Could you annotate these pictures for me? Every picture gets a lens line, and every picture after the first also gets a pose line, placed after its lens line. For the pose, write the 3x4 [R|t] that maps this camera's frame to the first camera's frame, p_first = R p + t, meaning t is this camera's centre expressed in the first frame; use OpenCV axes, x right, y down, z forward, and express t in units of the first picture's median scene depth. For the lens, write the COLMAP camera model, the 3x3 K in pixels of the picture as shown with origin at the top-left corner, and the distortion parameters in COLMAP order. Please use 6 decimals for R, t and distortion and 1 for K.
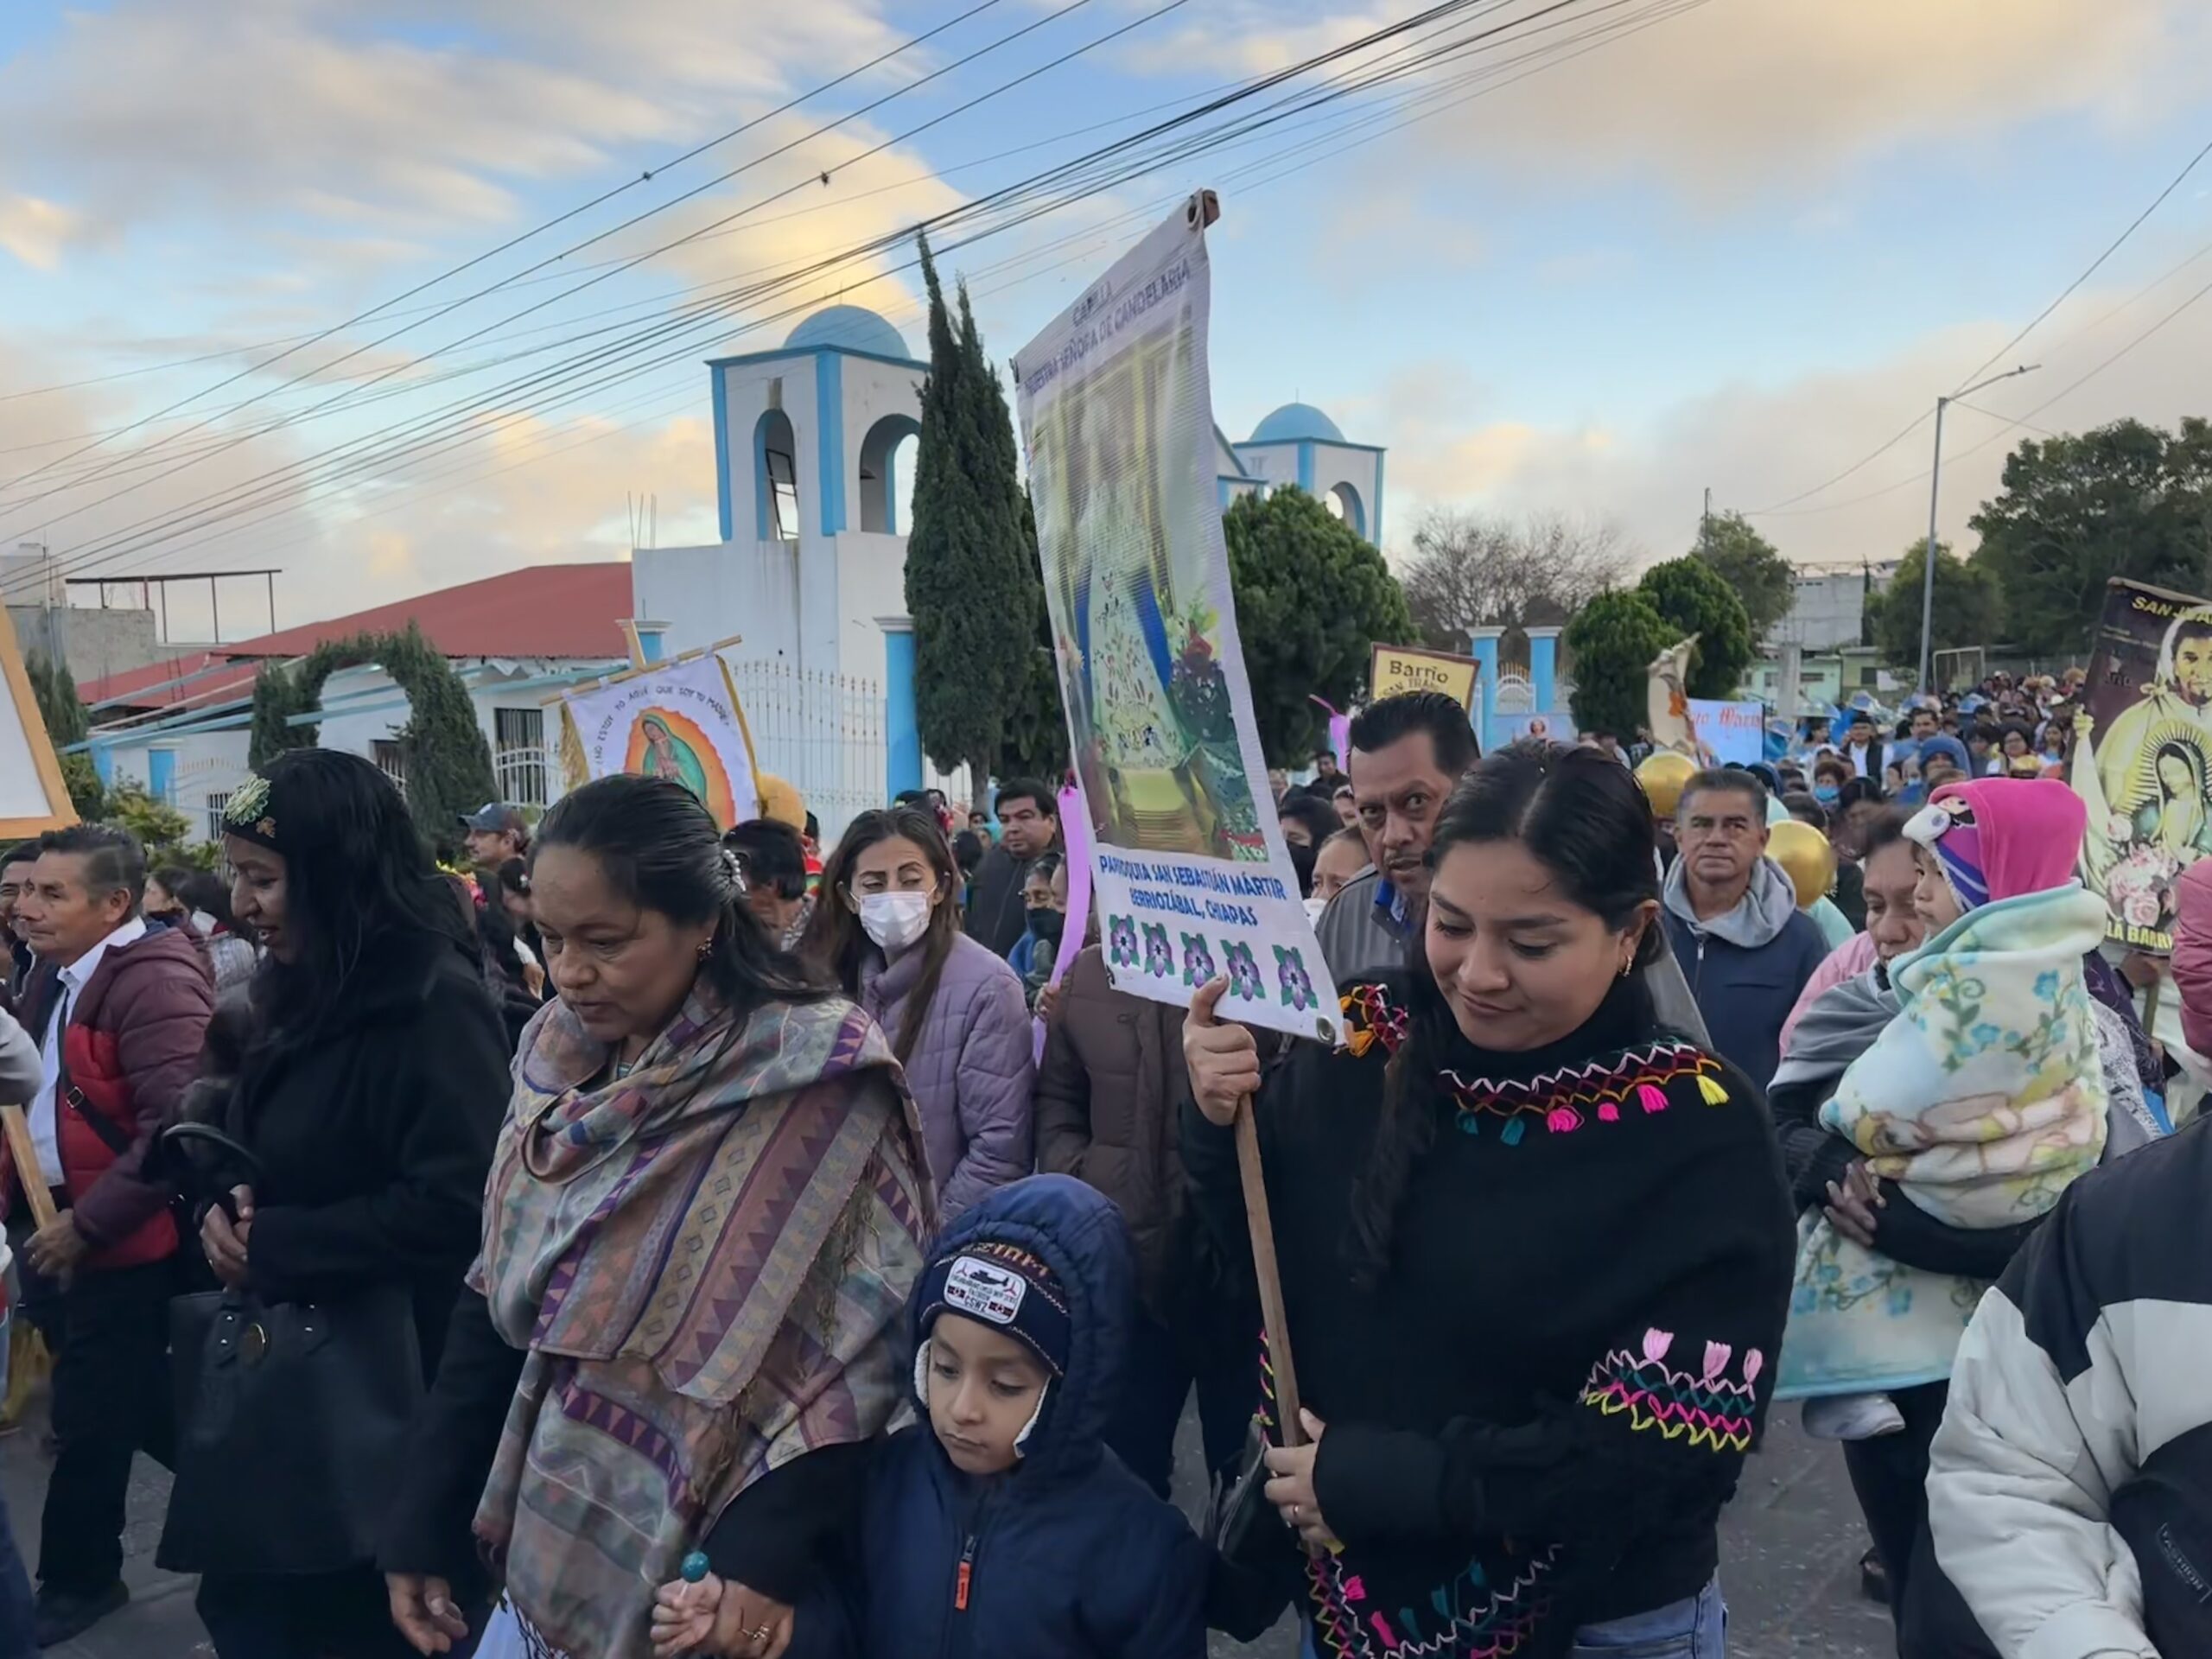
lens RADIAL K [[1752.0, 0, 1109.5], [0, 1752.0, 801.6], [0, 0, 1]] dist [0.058587, -0.002584]
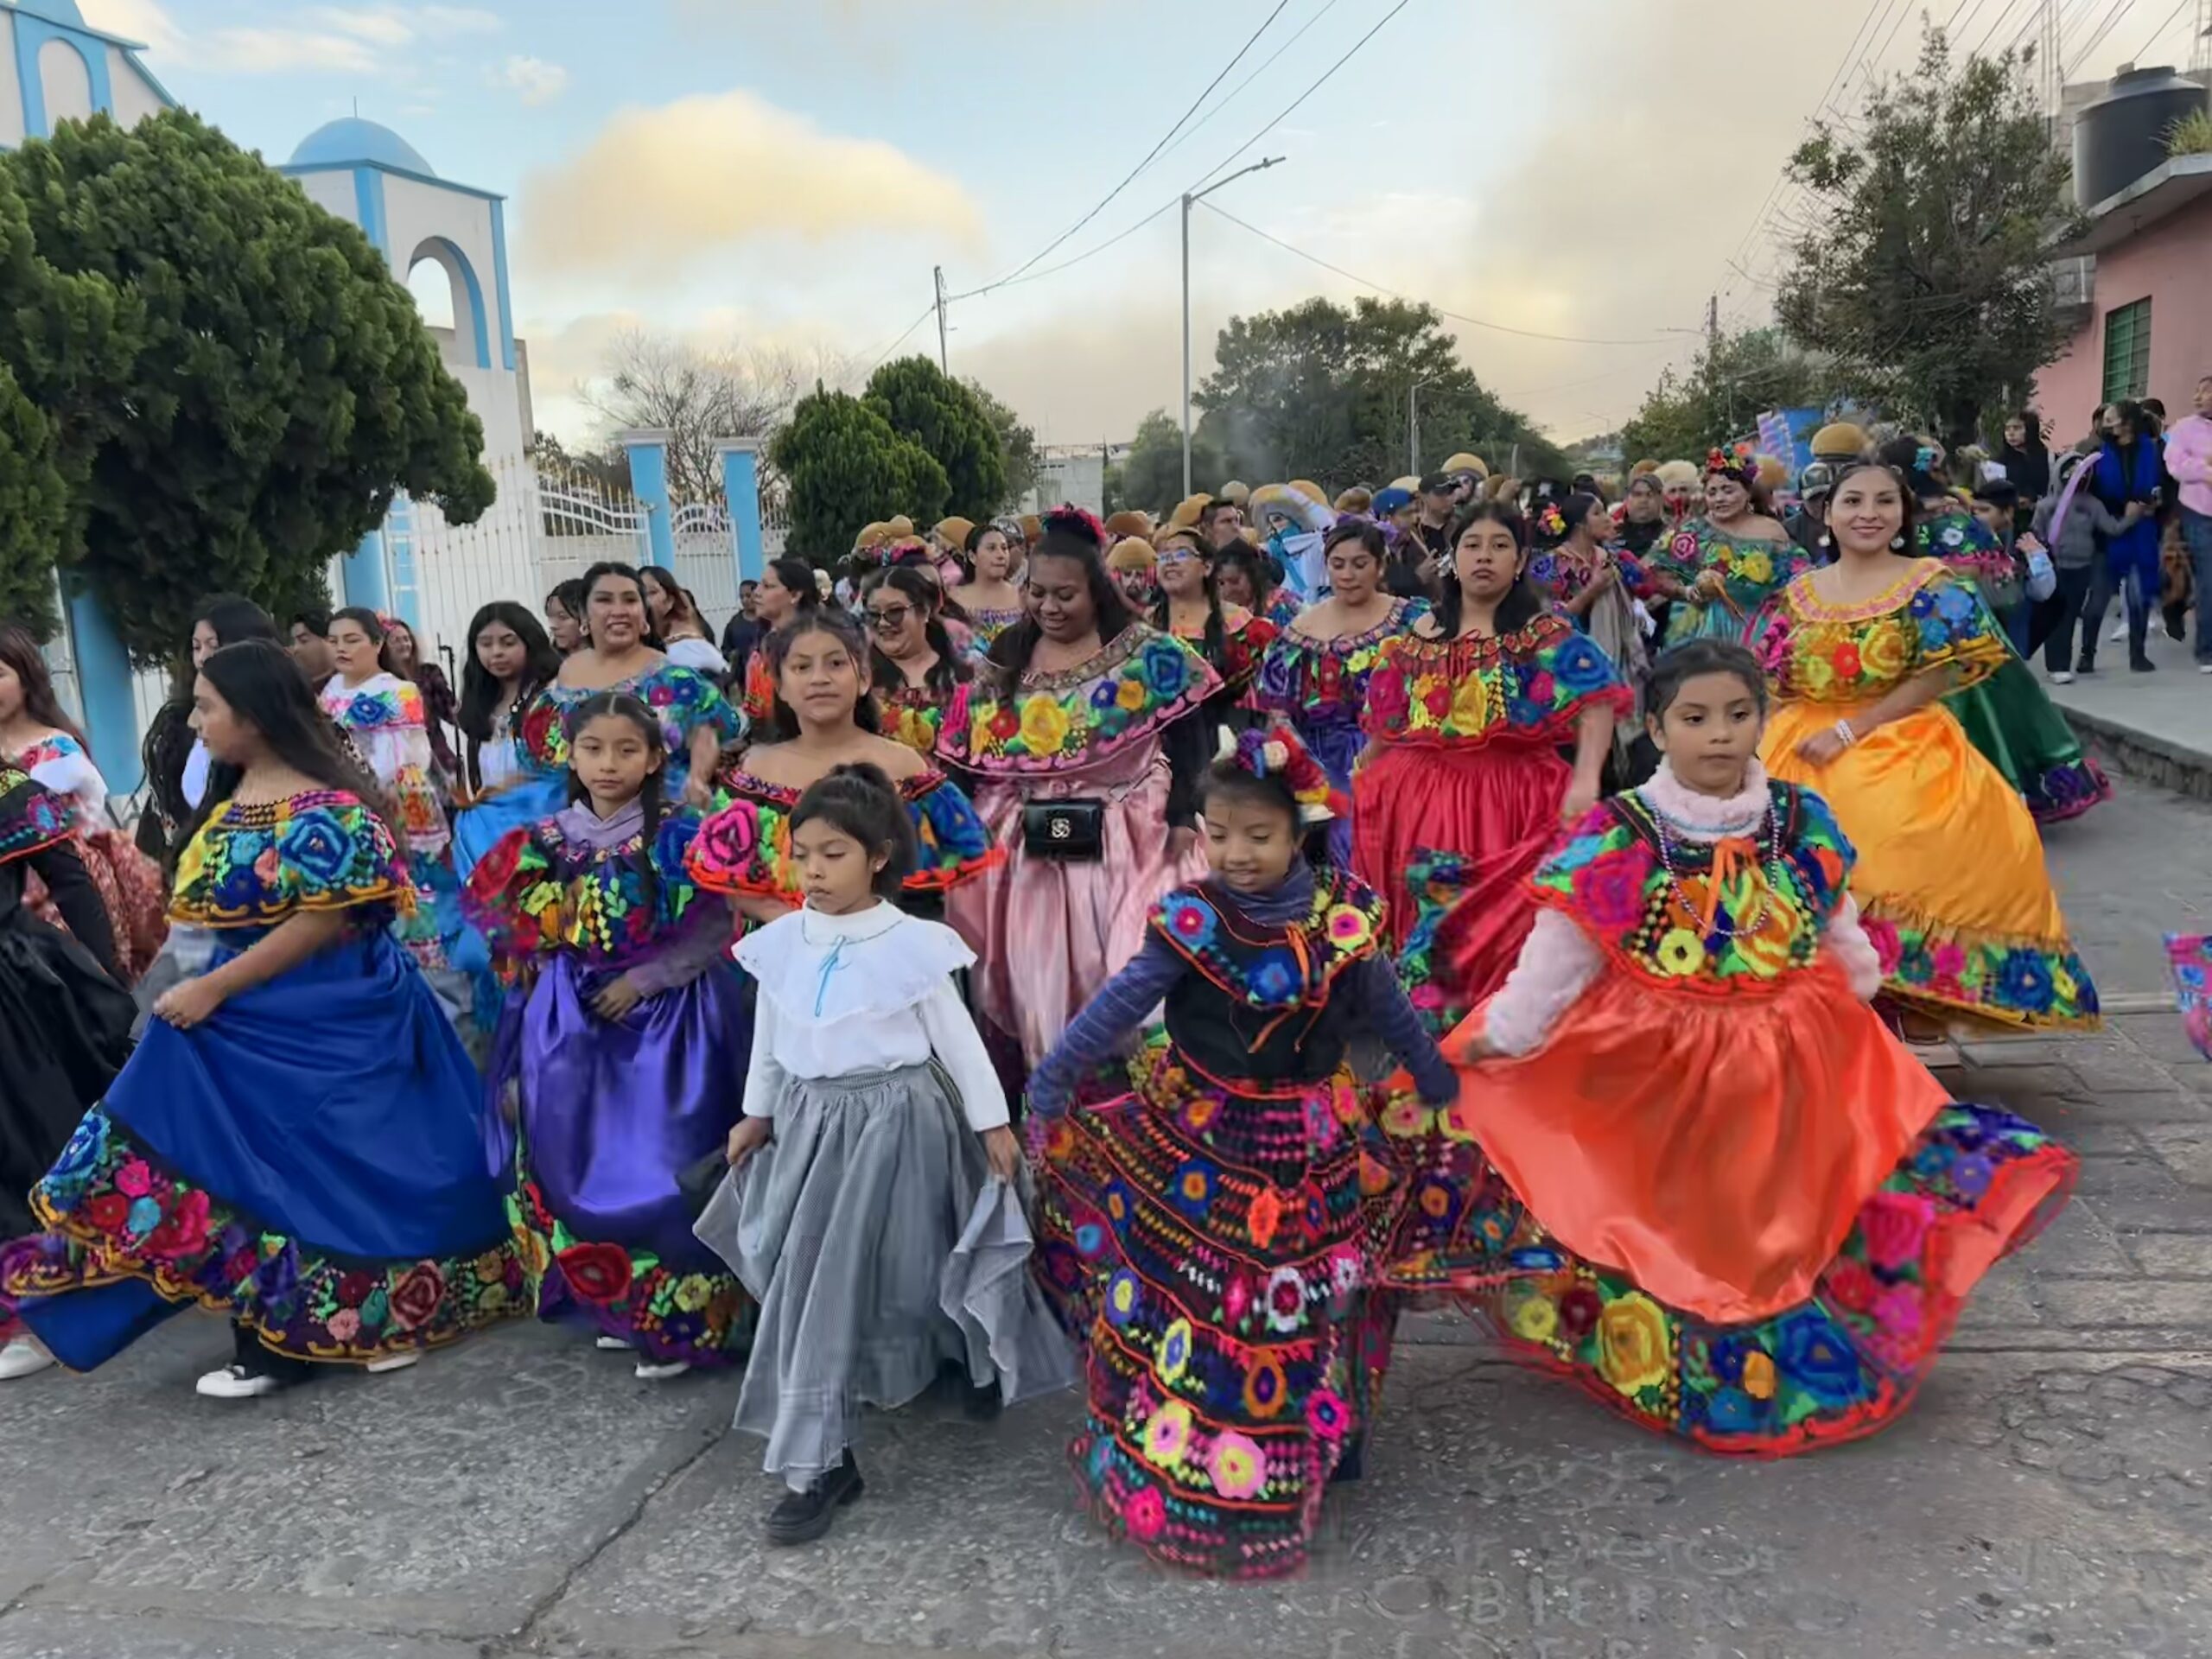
lens RADIAL K [[1620.1, 0, 1098.9], [0, 1620.1, 886.3], [0, 0, 1]] dist [-0.001335, -0.024674]
pose [[0.917610, -0.110631, 0.381775, 0.105277], [0.069981, 0.990448, 0.118811, 0.012128], [-0.391273, -0.082305, 0.916587, 0.311081]]
